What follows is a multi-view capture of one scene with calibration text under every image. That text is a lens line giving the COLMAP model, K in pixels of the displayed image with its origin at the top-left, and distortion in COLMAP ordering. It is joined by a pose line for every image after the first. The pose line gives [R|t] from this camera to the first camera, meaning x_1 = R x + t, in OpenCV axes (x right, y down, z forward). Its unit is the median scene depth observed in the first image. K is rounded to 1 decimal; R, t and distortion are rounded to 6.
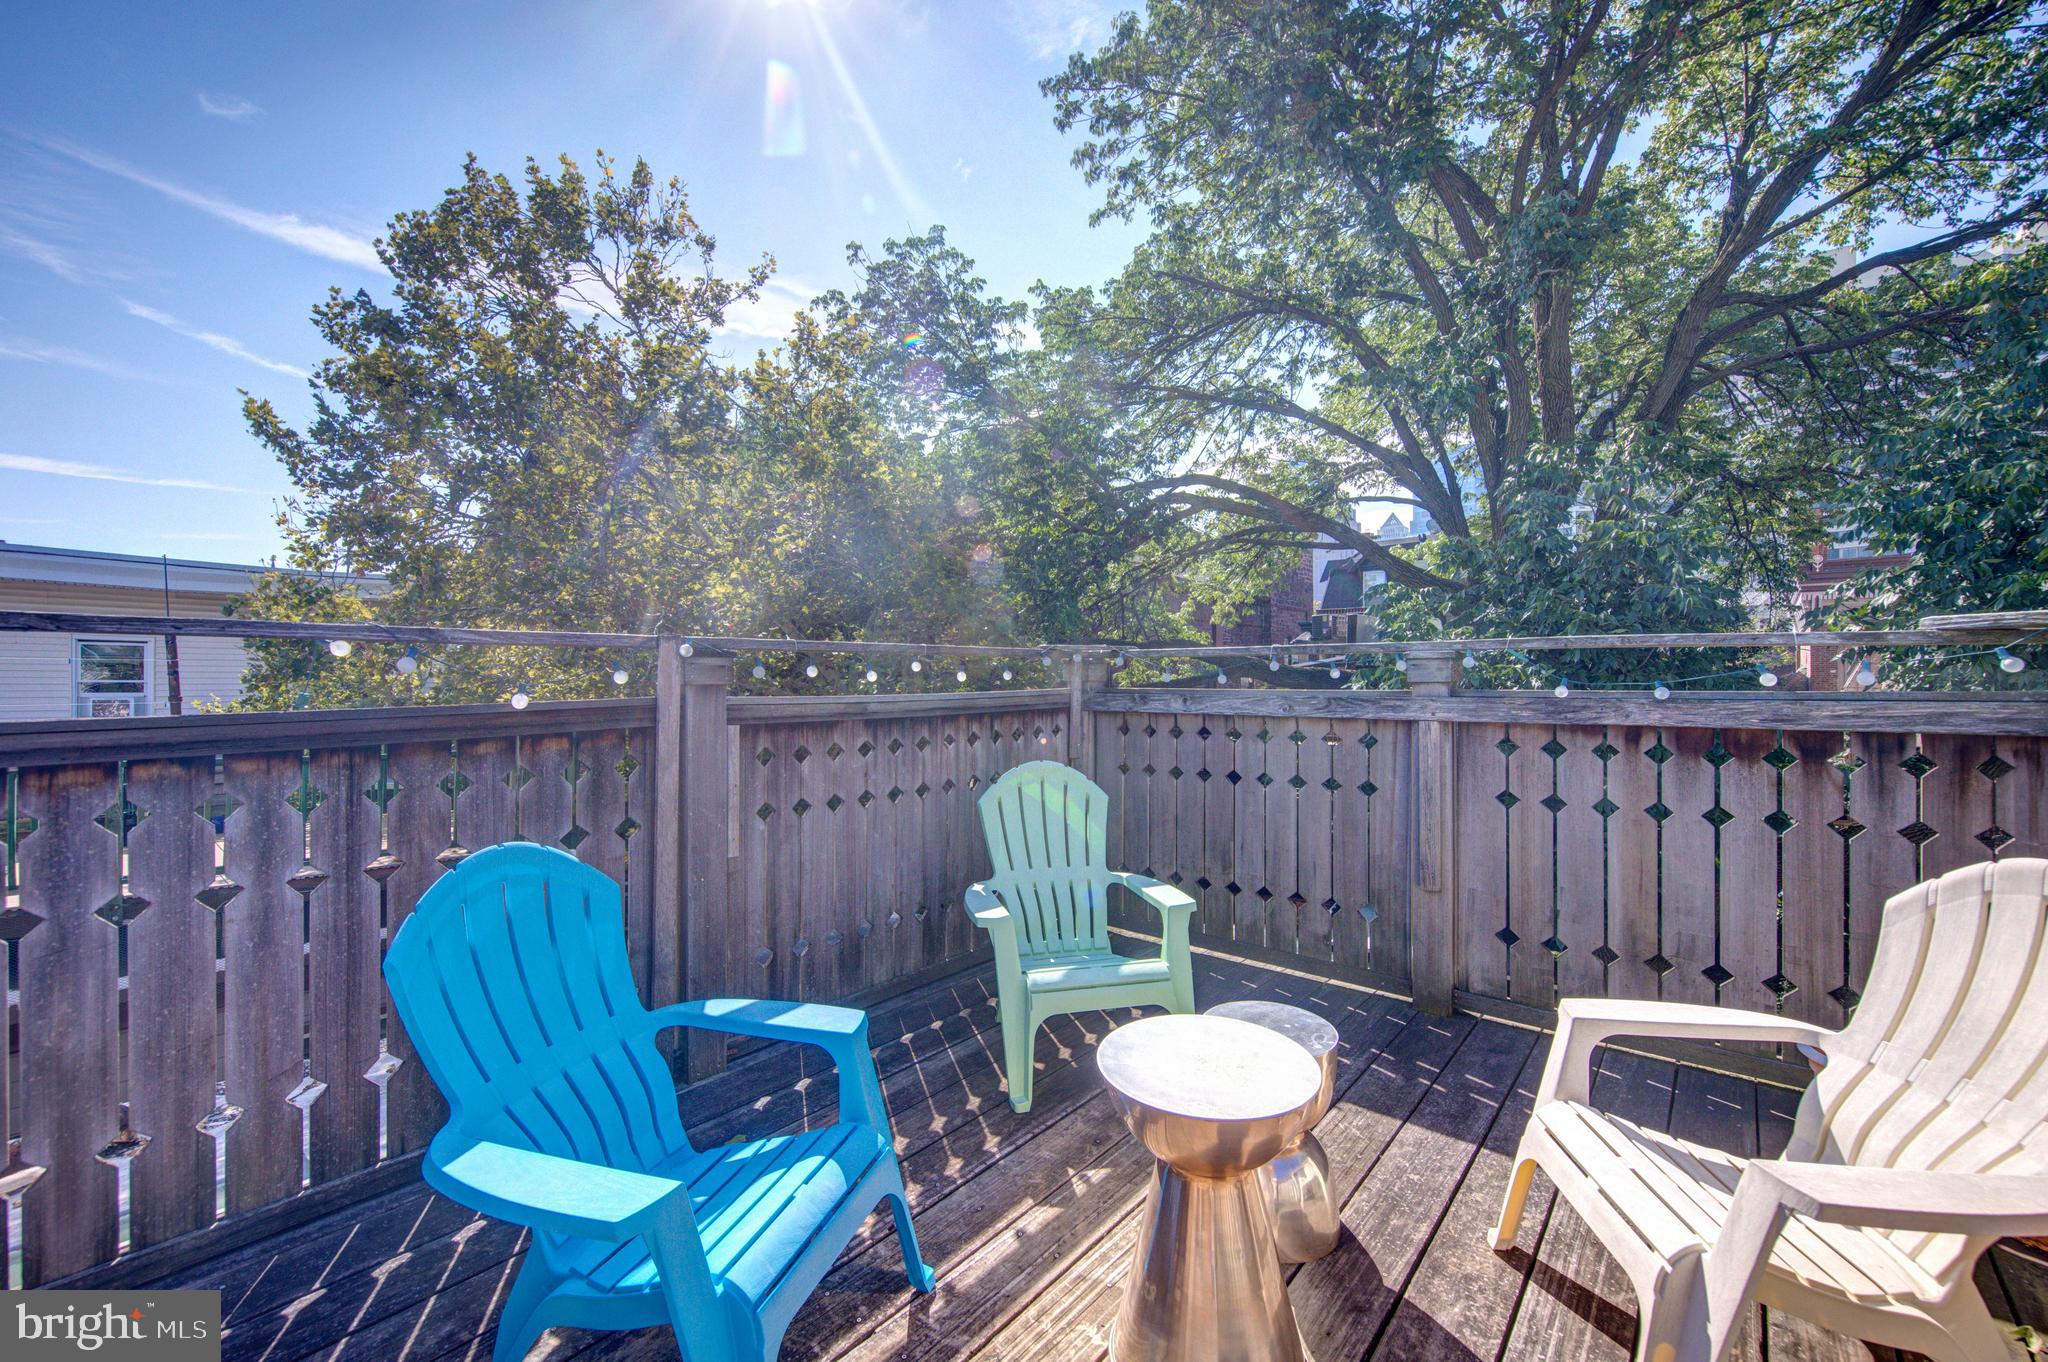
lens RADIAL K [[824.3, 0, 1041.9], [0, 824.3, 686.7], [0, 0, 1]] dist [0.012656, -0.007239]
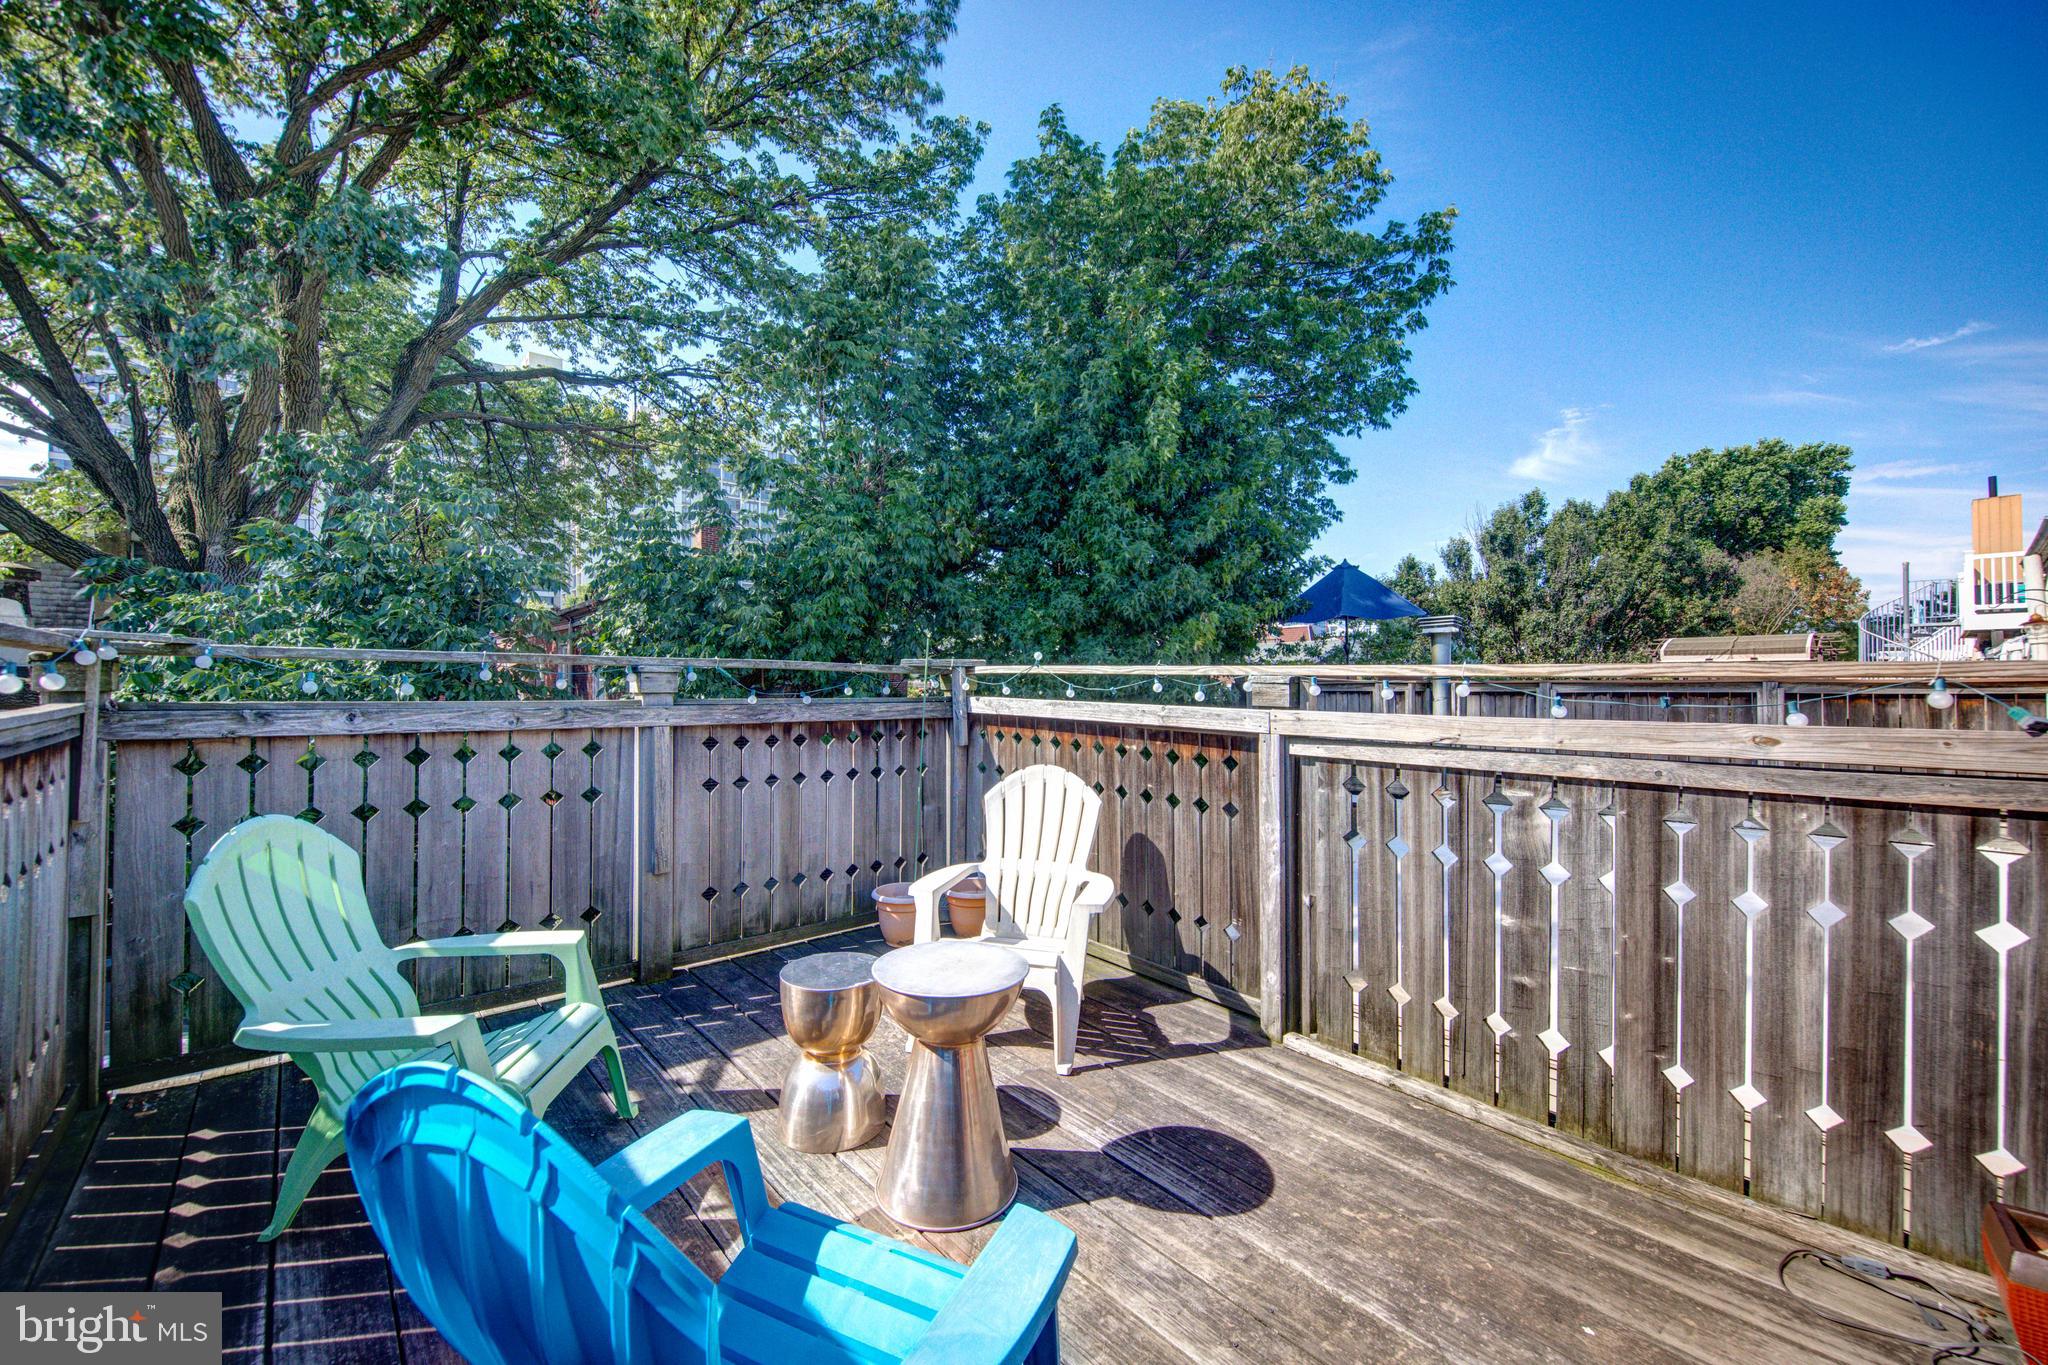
lens RADIAL K [[775.7, 0, 1024.0], [0, 775.7, 682.5], [0, 0, 1]] dist [-0.017665, -0.005768]
pose [[0.141231, 0.008040, 0.989944, -0.547677], [0.001112, 0.999965, -0.008280, -0.011003], [-0.989976, 0.002270, 0.141217, 0.350723]]
